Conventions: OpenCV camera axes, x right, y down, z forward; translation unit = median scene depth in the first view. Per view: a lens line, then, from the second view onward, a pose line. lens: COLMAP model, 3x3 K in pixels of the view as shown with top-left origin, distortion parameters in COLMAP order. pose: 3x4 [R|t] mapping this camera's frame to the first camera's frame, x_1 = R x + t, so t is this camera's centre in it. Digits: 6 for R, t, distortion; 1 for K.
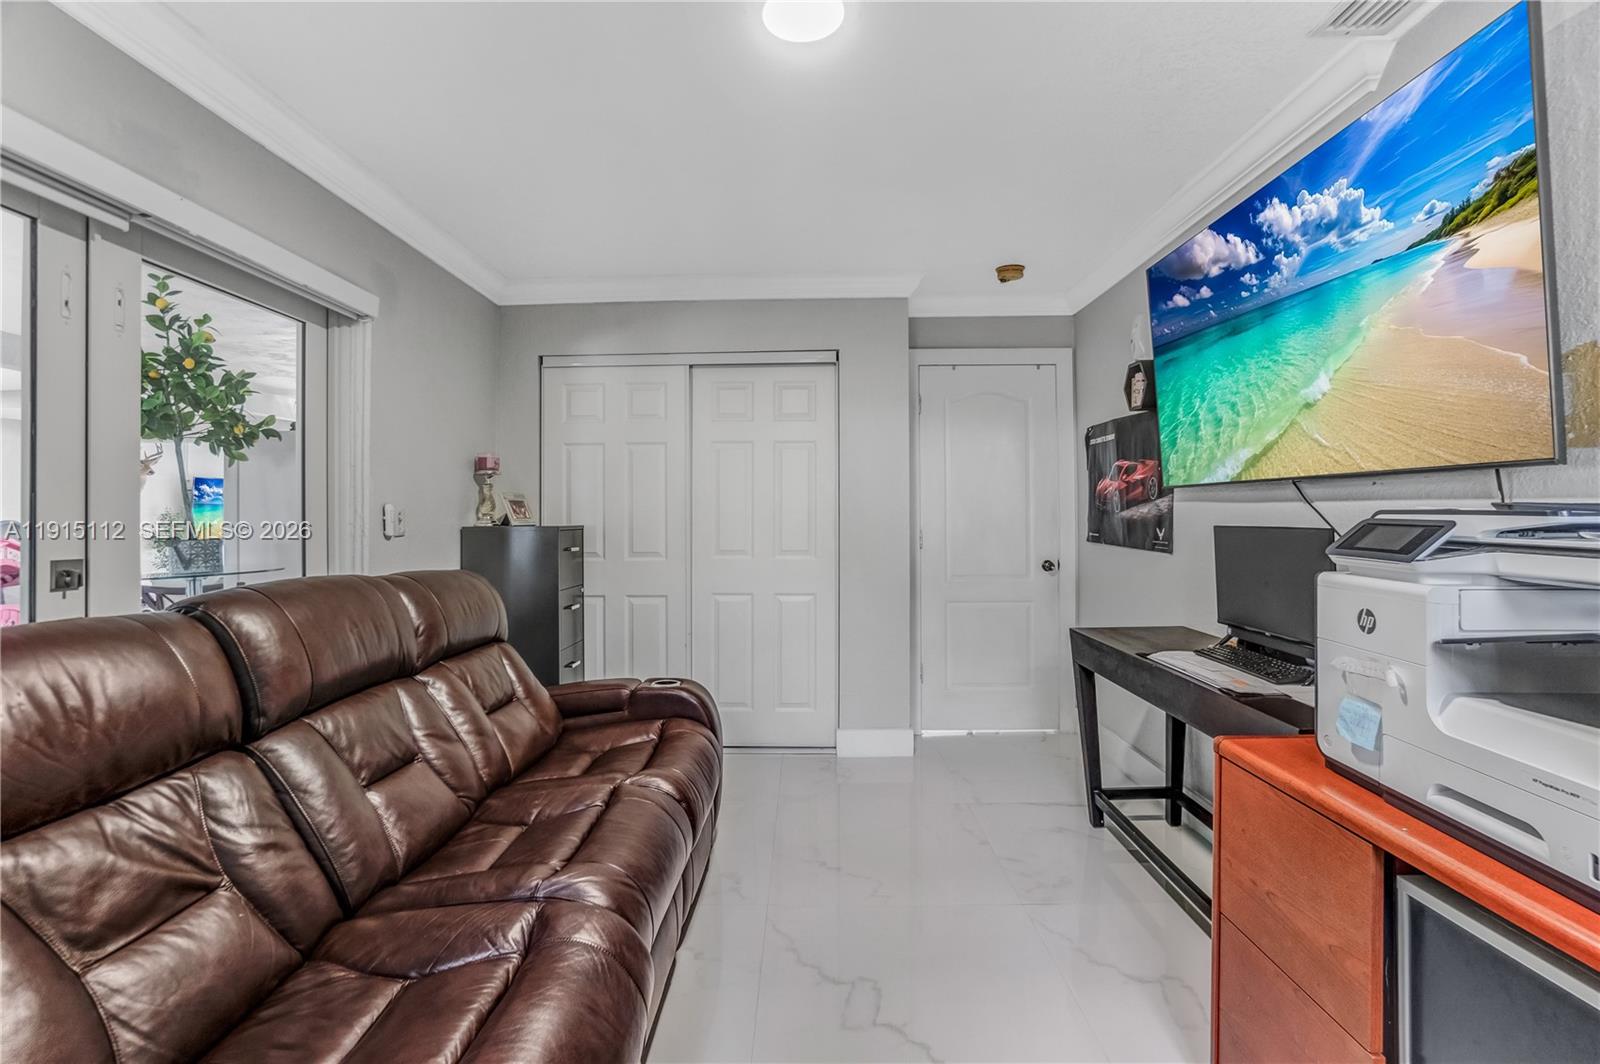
lens RADIAL K [[721.9, 0, 787.1], [0, 721.9, 529.0], [0, 0, 1]] dist [-0.056309, 0.015072]
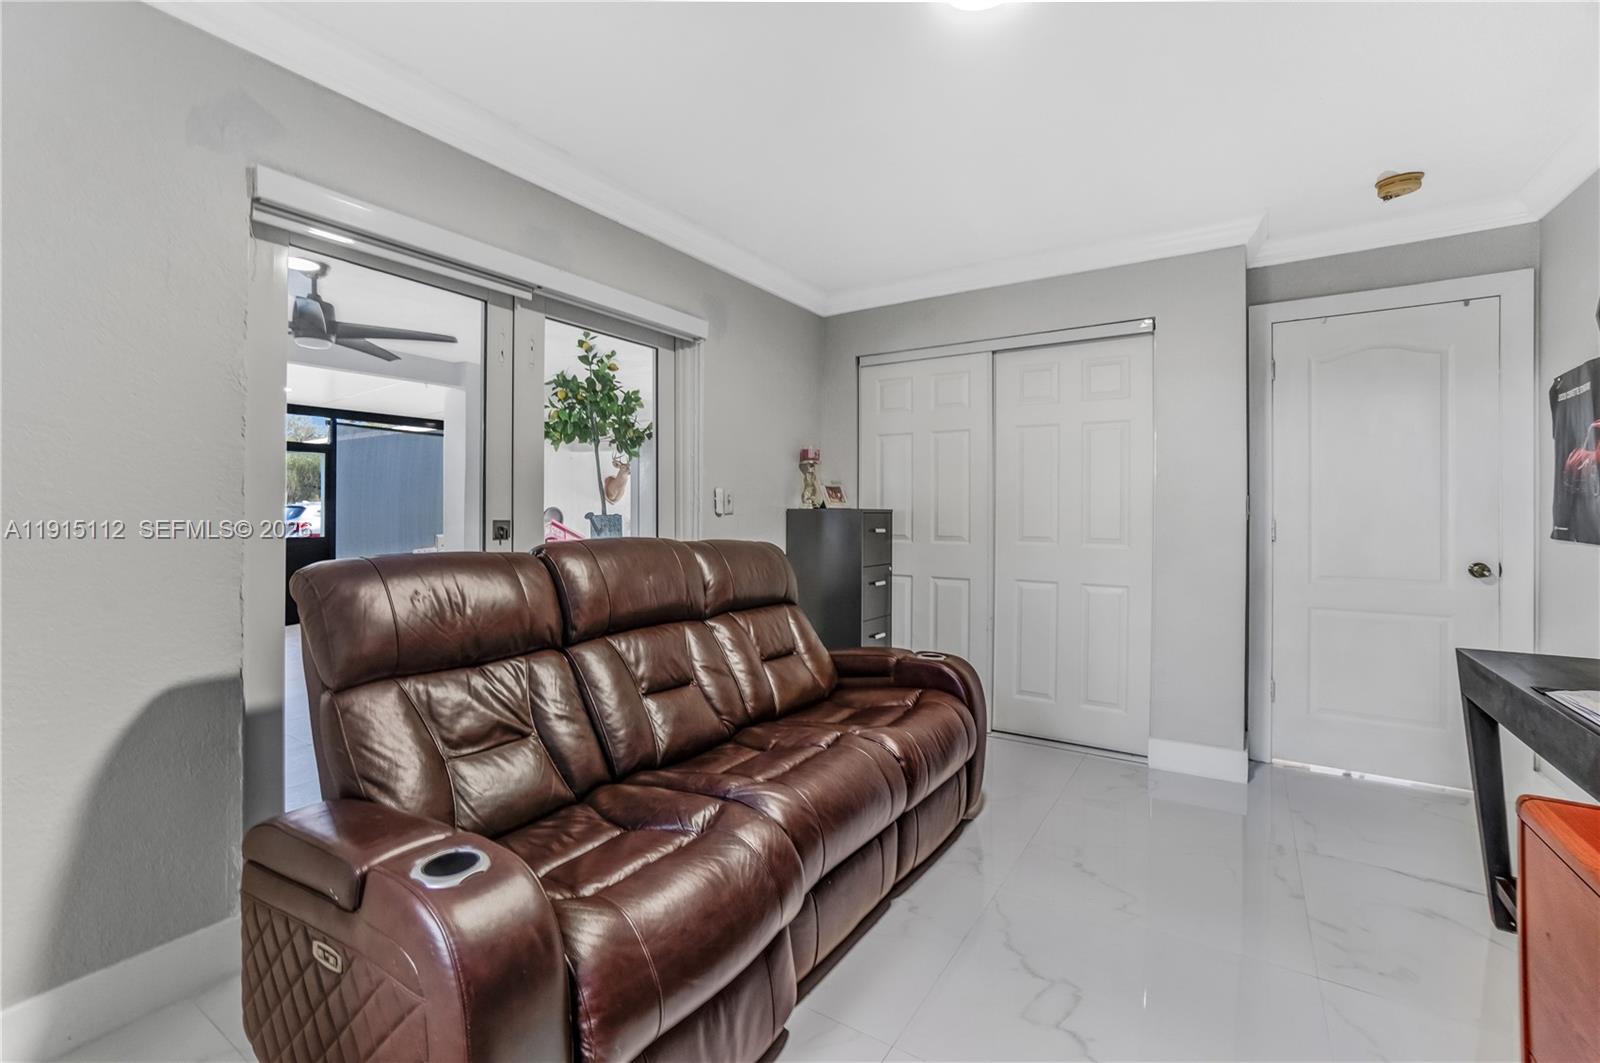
lens RADIAL K [[694.1, 0, 752.3], [0, 694.1, 533.1], [0, 0, 1]] dist [-0.057939, 0.022274]
pose [[0.836717, 0.028345, -0.546901, 0.207392], [-0.019740, 0.999572, 0.021606, 0.022674], [0.547279, -0.007283, 0.836918, 0.017123]]
